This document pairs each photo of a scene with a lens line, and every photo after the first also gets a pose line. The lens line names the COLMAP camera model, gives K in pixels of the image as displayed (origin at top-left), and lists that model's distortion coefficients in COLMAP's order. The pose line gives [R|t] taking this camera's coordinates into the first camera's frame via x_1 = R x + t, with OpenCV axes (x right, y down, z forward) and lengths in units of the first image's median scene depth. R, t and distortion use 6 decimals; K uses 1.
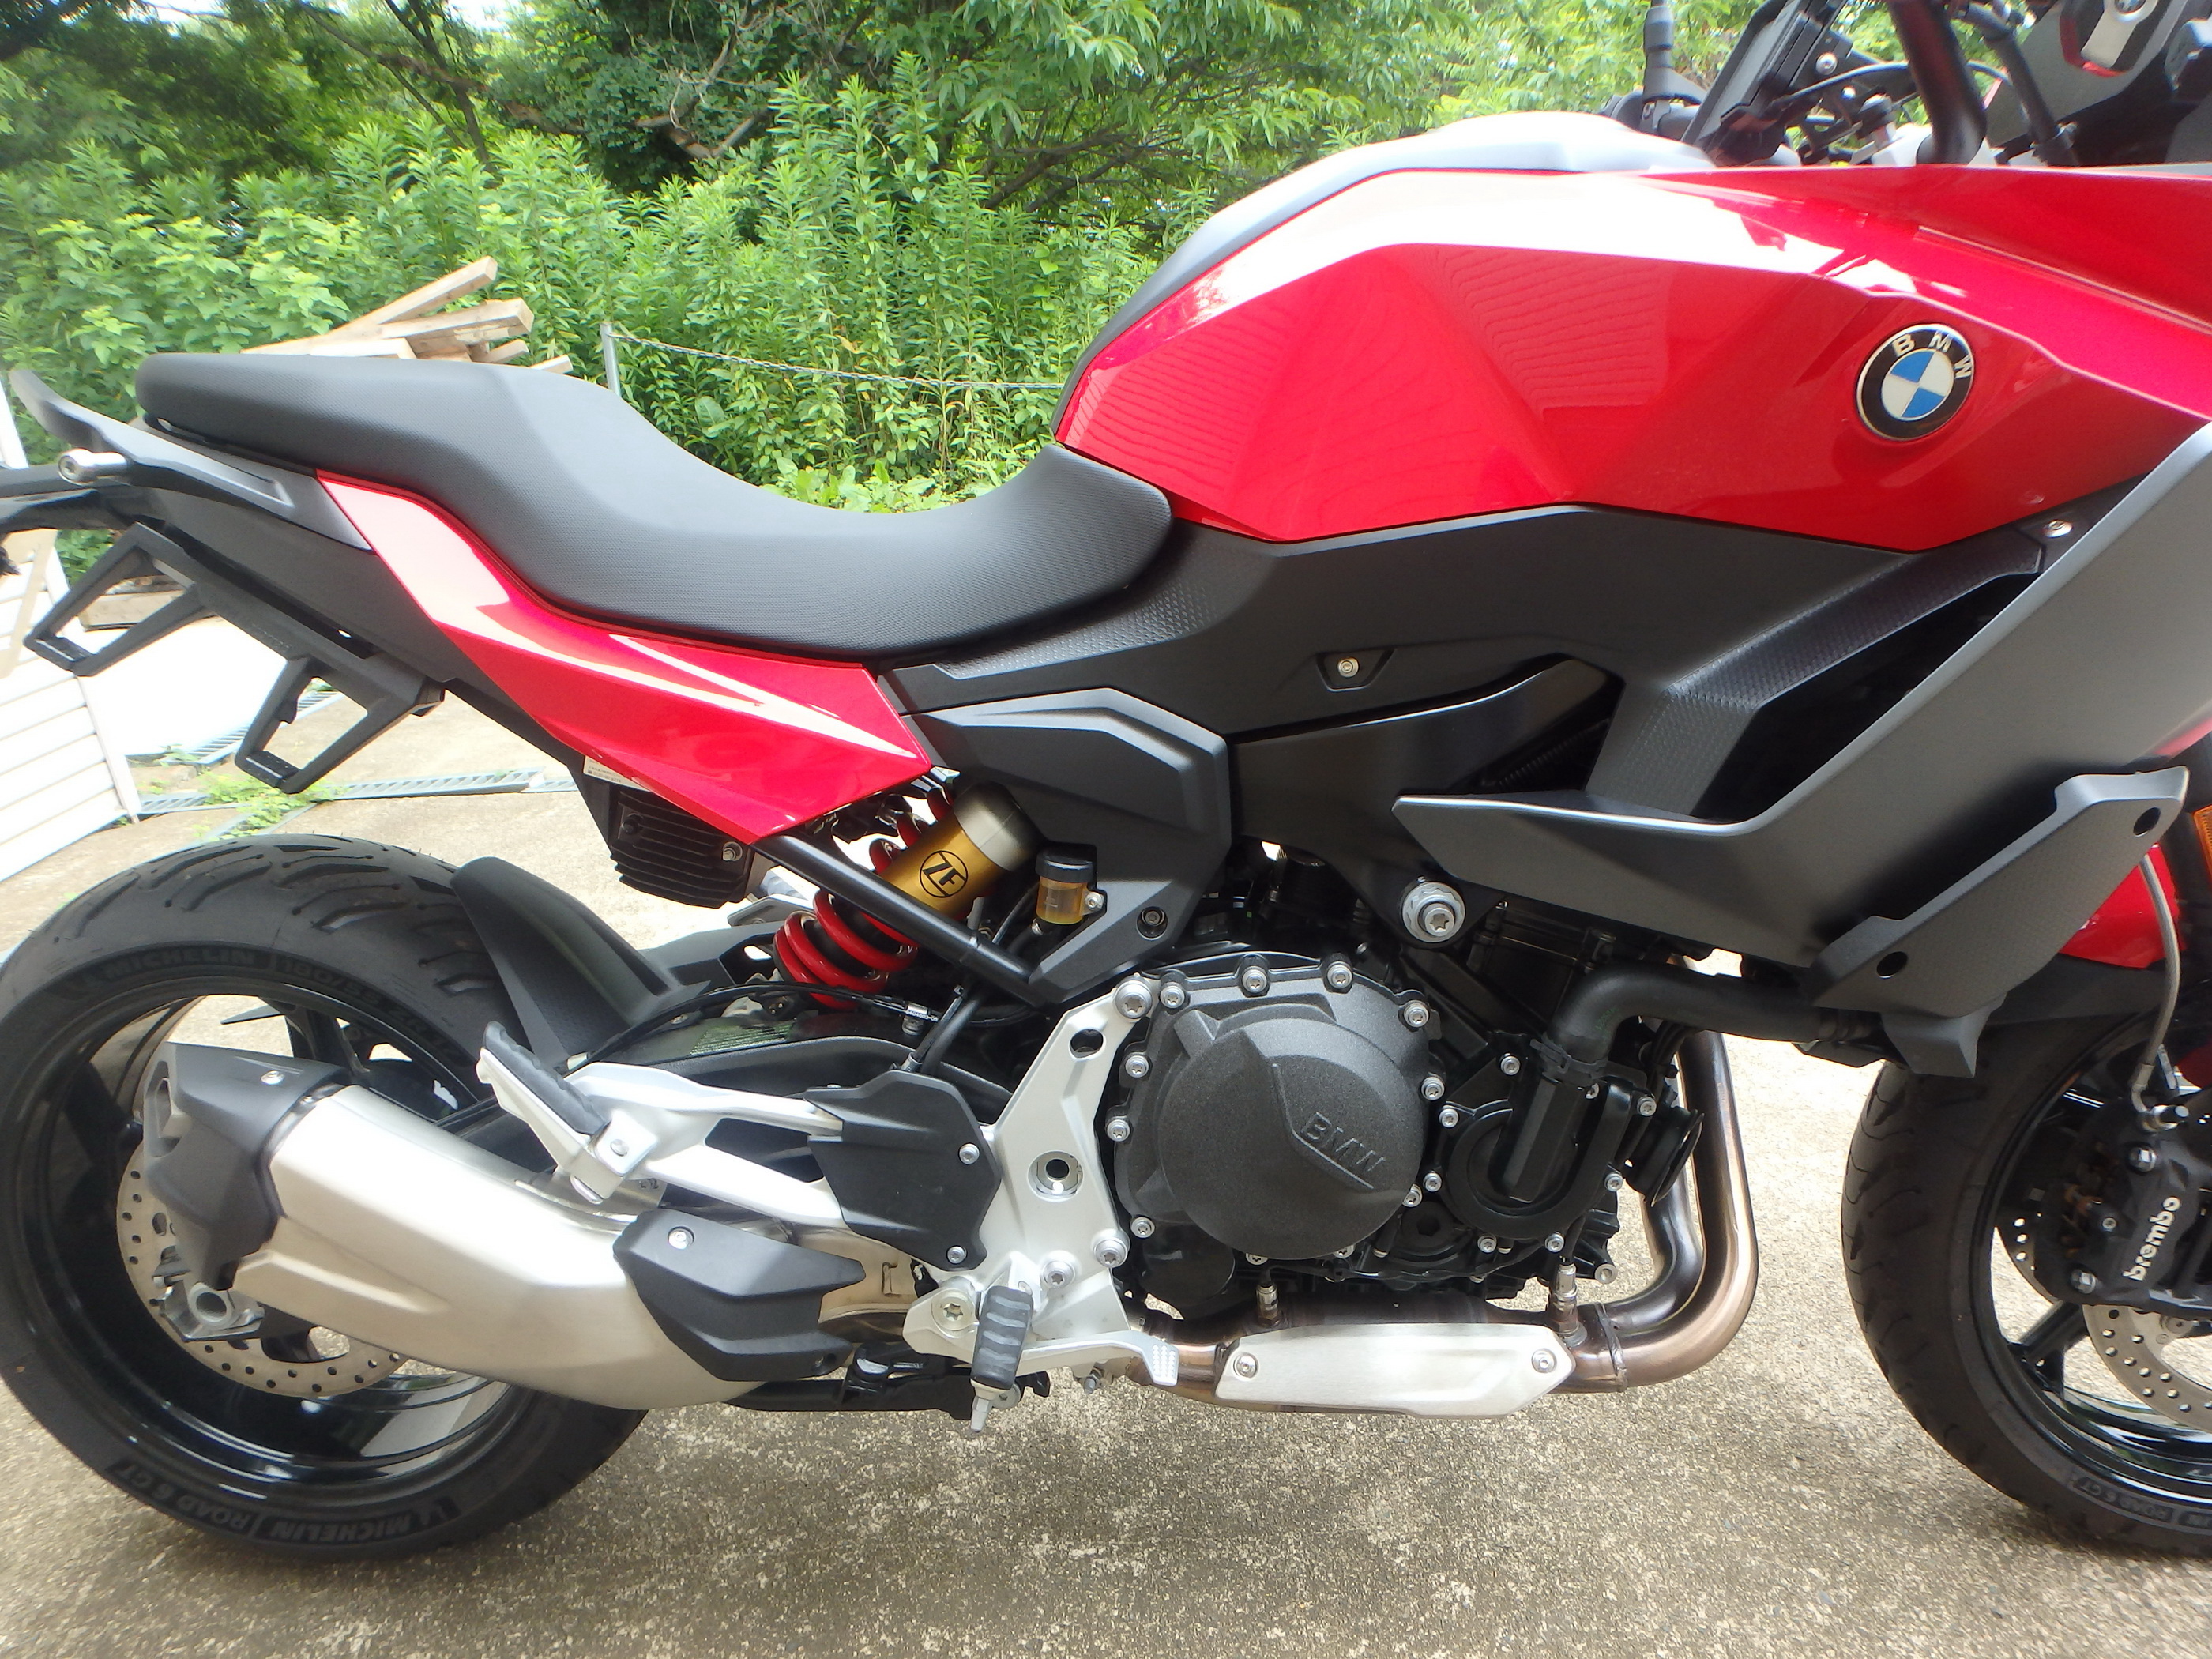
lens RADIAL K [[1358.1, 0, 1135.1], [0, 1358.1, 837.8], [0, 0, 1]] dist [-0.039753, 0.009638]
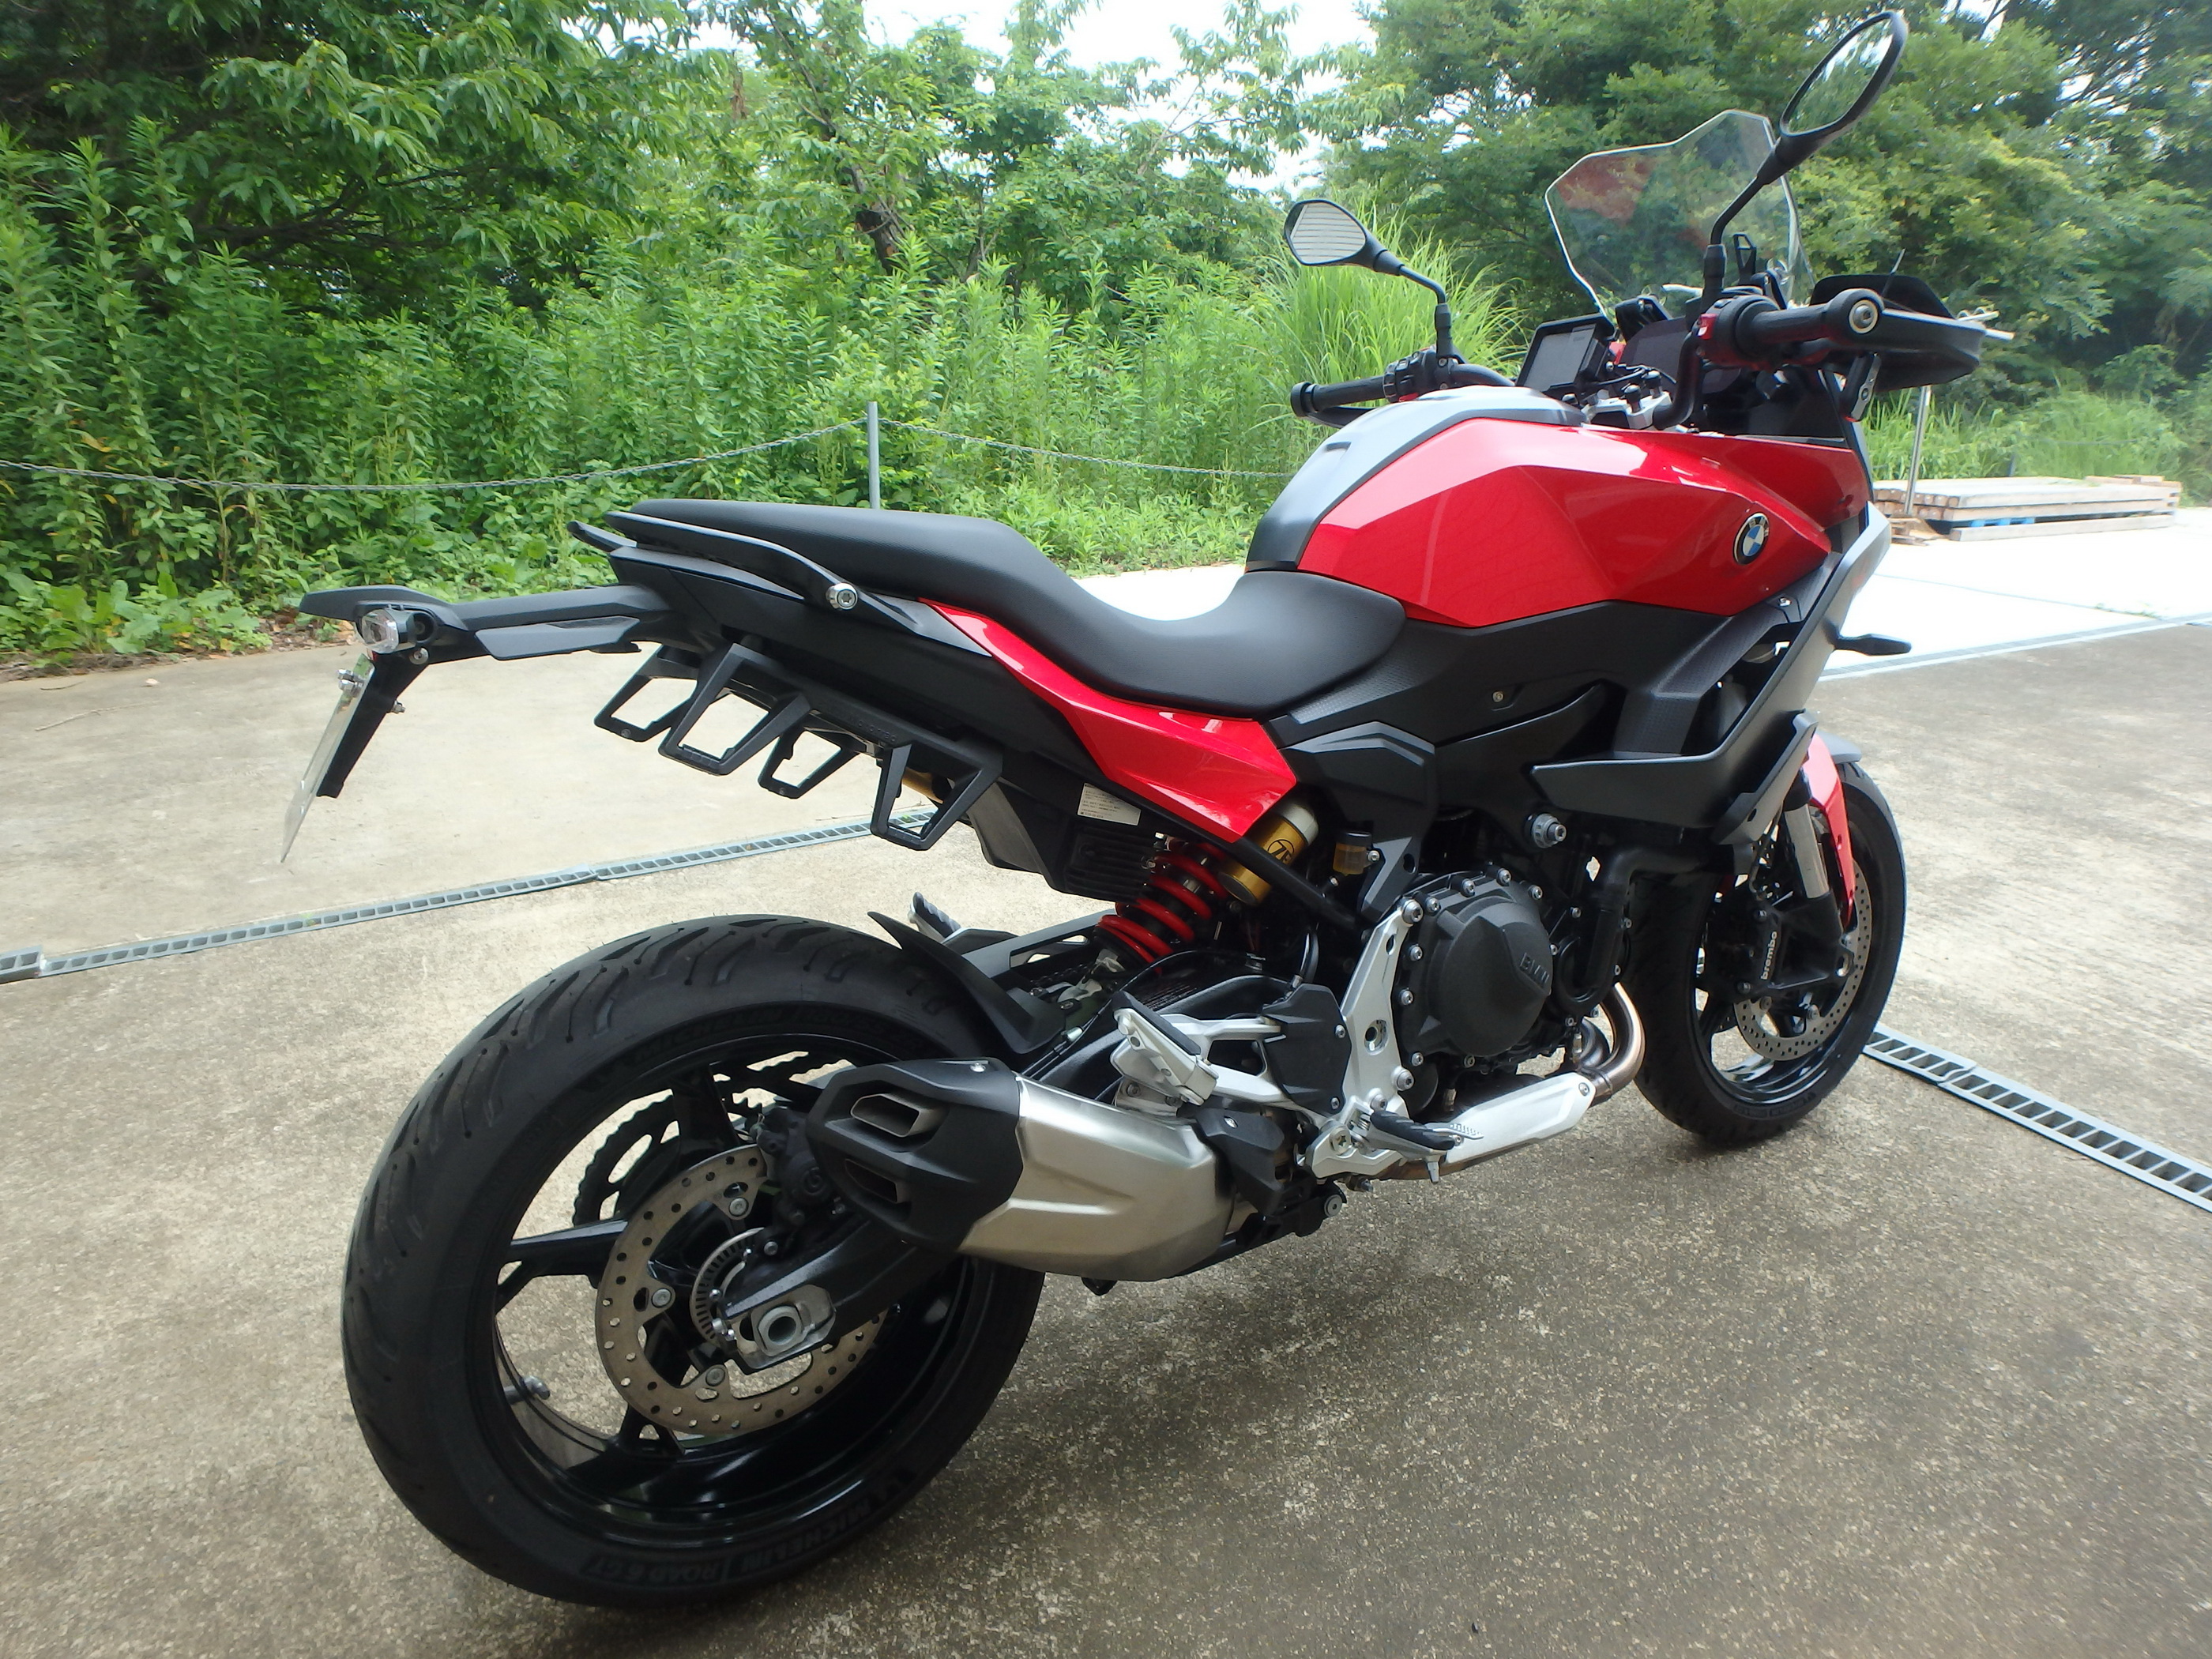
lens RADIAL K [[1358.1, 0, 1104.7], [0, 1358.1, 802.3], [0, 0, 1]] dist [-0.039753, 0.009638]
pose [[0.830606, -0.118880, 0.544023, -0.957010], [0.164890, 0.985641, -0.036370, -0.007046], [-0.531888, 0.119913, 0.838282, -0.140923]]
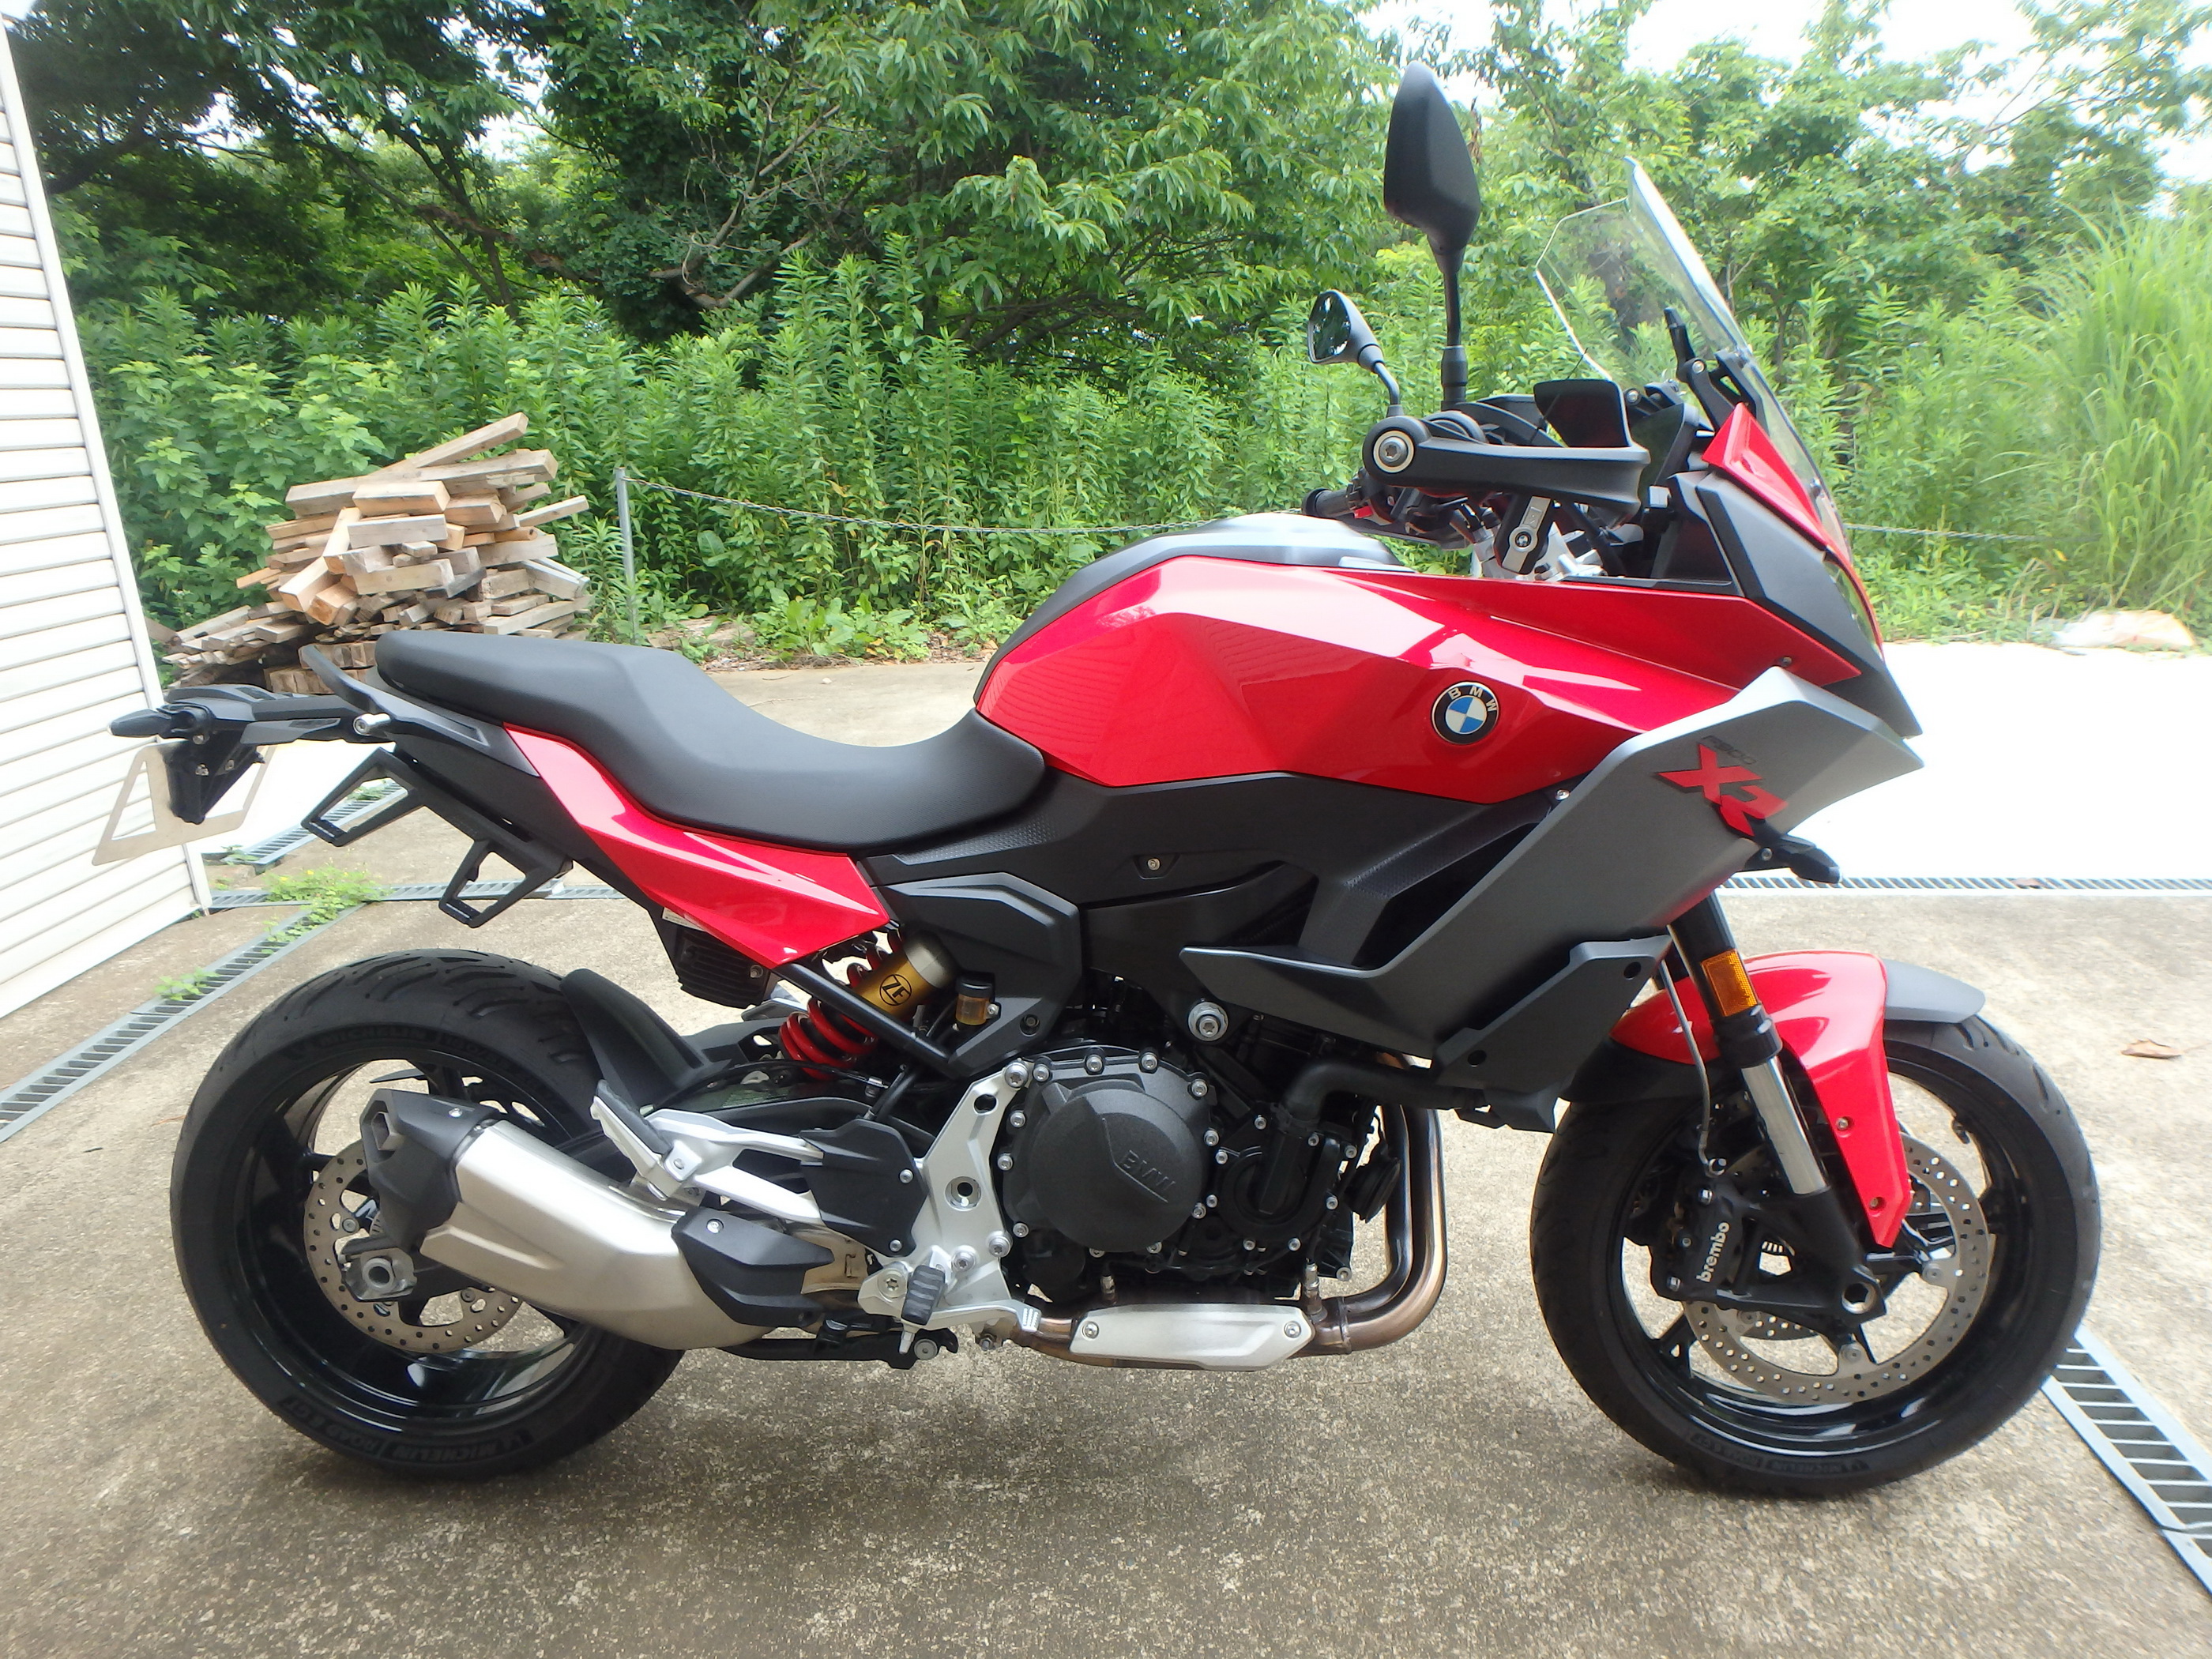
lens RADIAL K [[1358.1, 0, 1130.3], [0, 1358.1, 808.7], [0, 0, 1]] dist [-0.039753, 0.009638]
pose [[0.999709, 0.018730, 0.015193, 0.081718], [-0.017225, 0.995446, -0.093756, -0.031728], [-0.016880, 0.093467, 0.995479, -0.458257]]
